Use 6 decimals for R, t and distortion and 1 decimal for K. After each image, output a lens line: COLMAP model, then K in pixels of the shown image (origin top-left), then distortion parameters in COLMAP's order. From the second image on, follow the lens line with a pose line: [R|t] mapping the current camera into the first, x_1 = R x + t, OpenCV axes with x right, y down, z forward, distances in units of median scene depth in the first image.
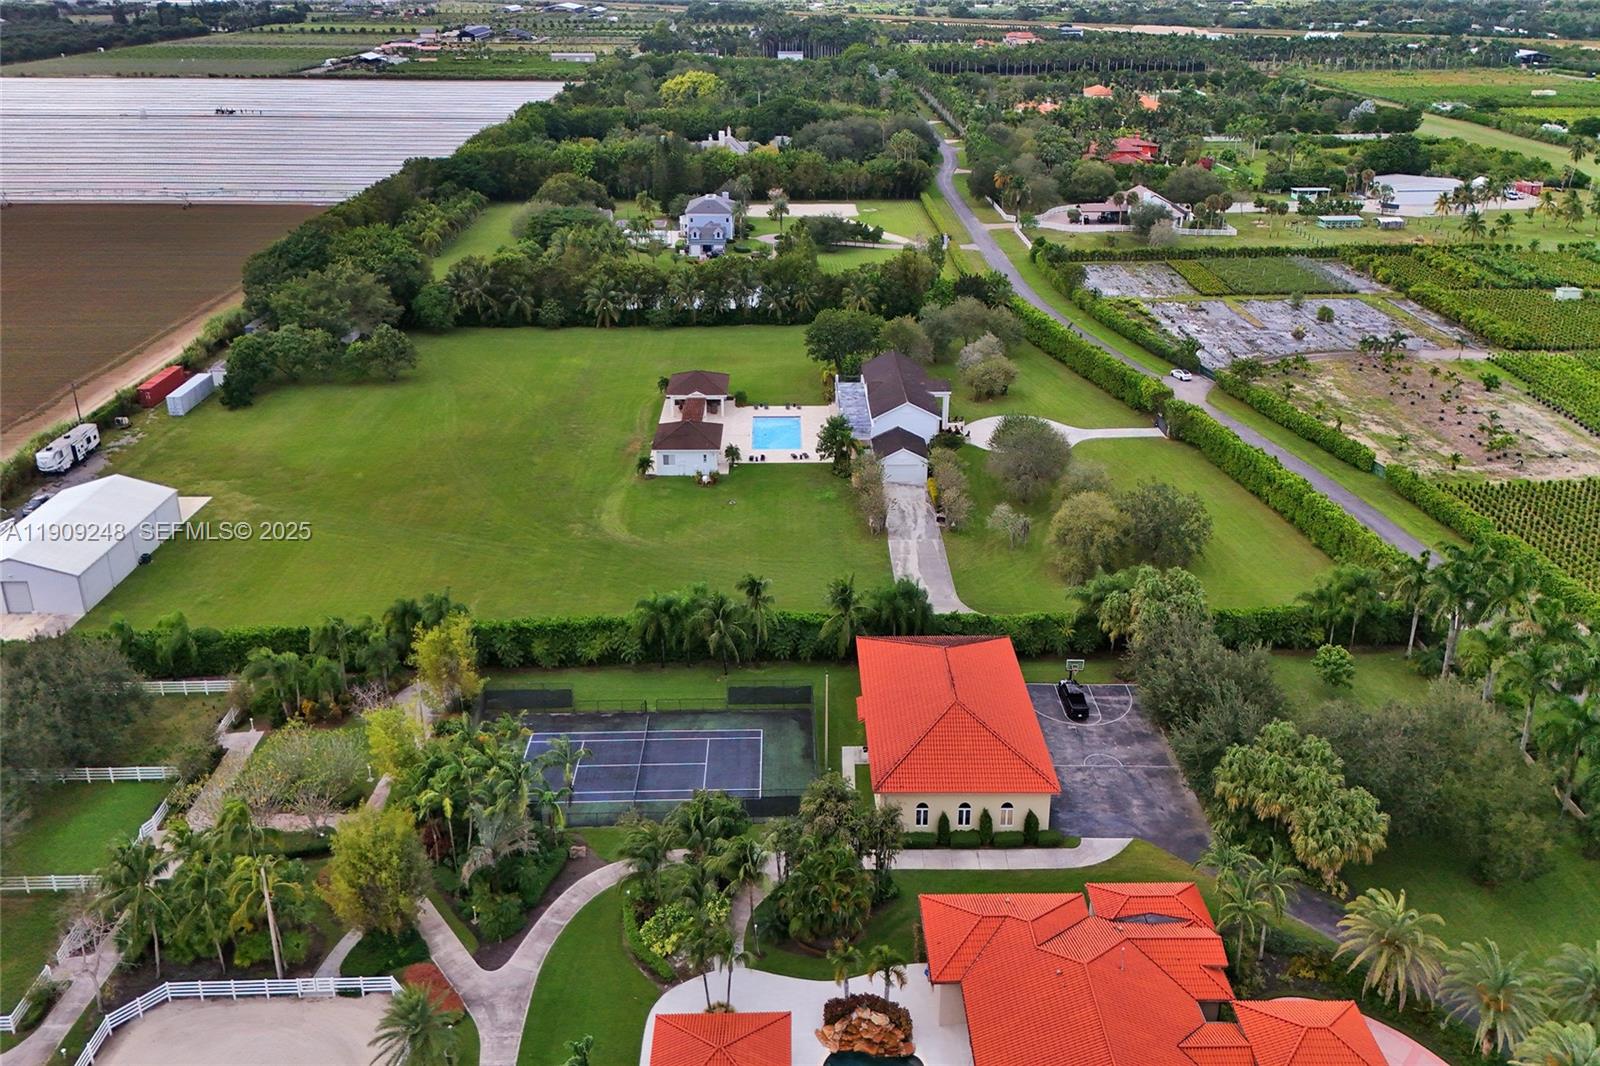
lens RADIAL K [[1114.9, 0, 800.0], [0, 1114.9, 533.0], [0, 0, 1]] dist [0.008348, -0.001654]
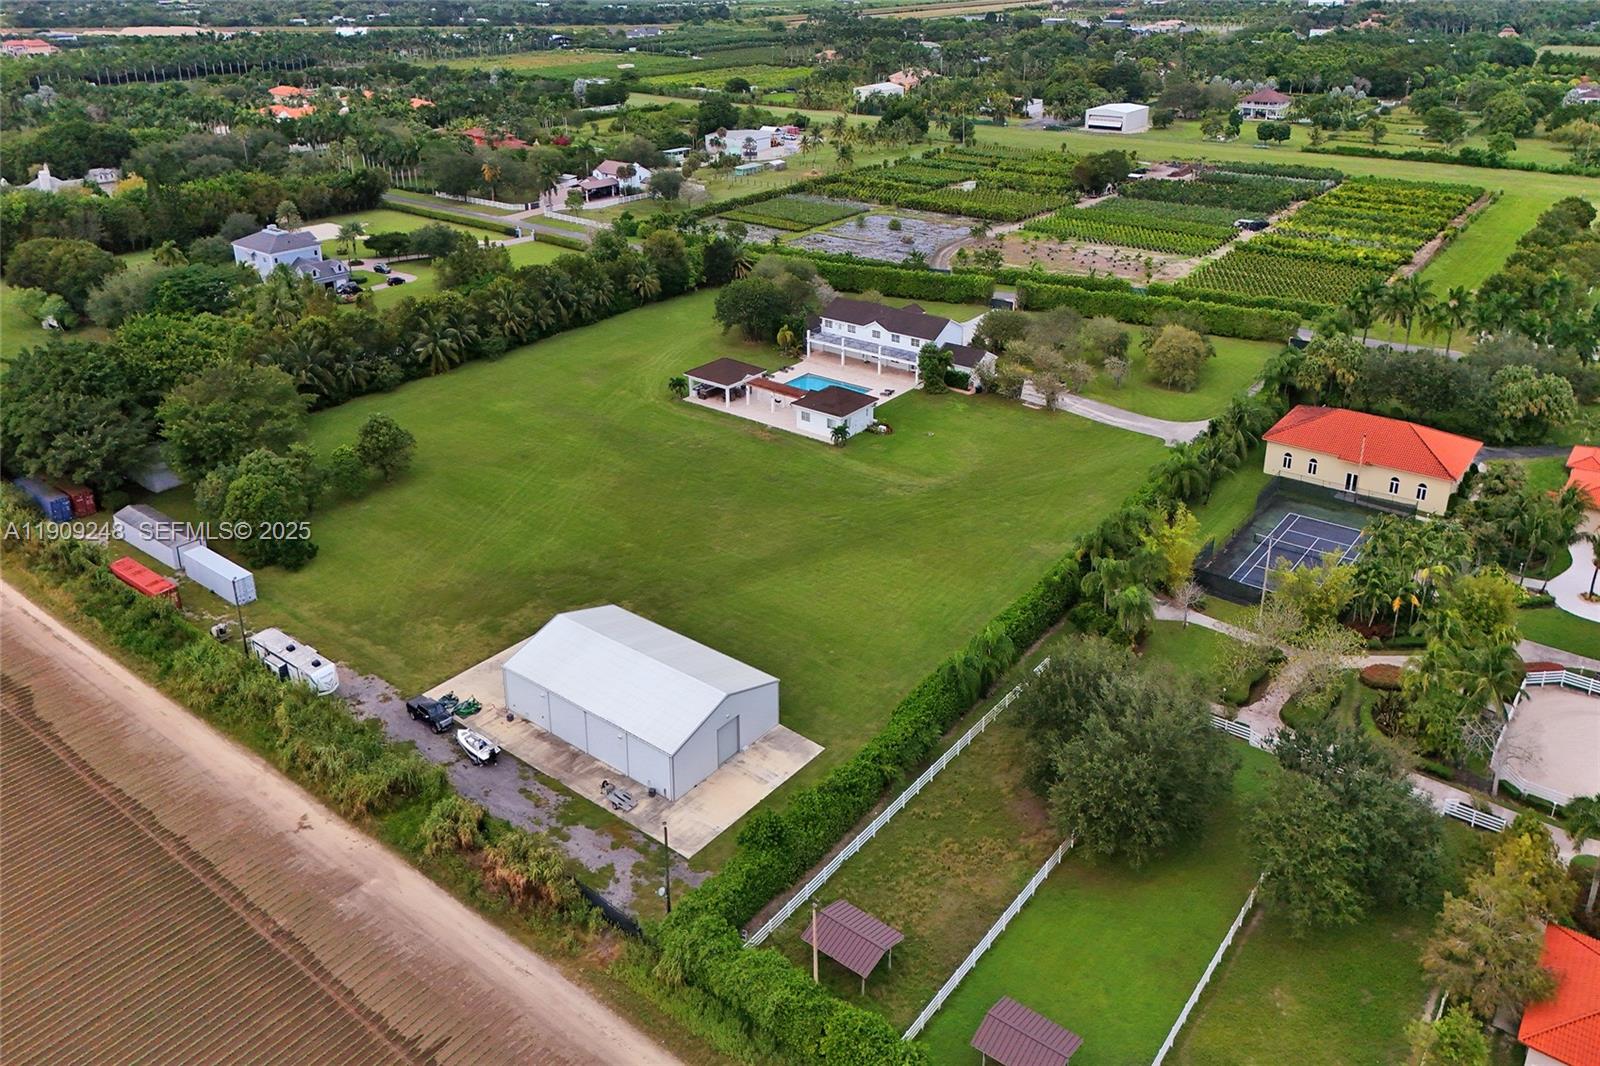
lens RADIAL K [[1114.9, 0, 800.0], [0, 1114.9, 533.0], [0, 0, 1]] dist [0.008348, -0.001654]
pose [[0.632331, -0.357569, 0.687243, -0.885881], [0.356933, 0.921812, 0.151200, -0.140615], [-0.687573, 0.149691, 0.710518, 0.277929]]
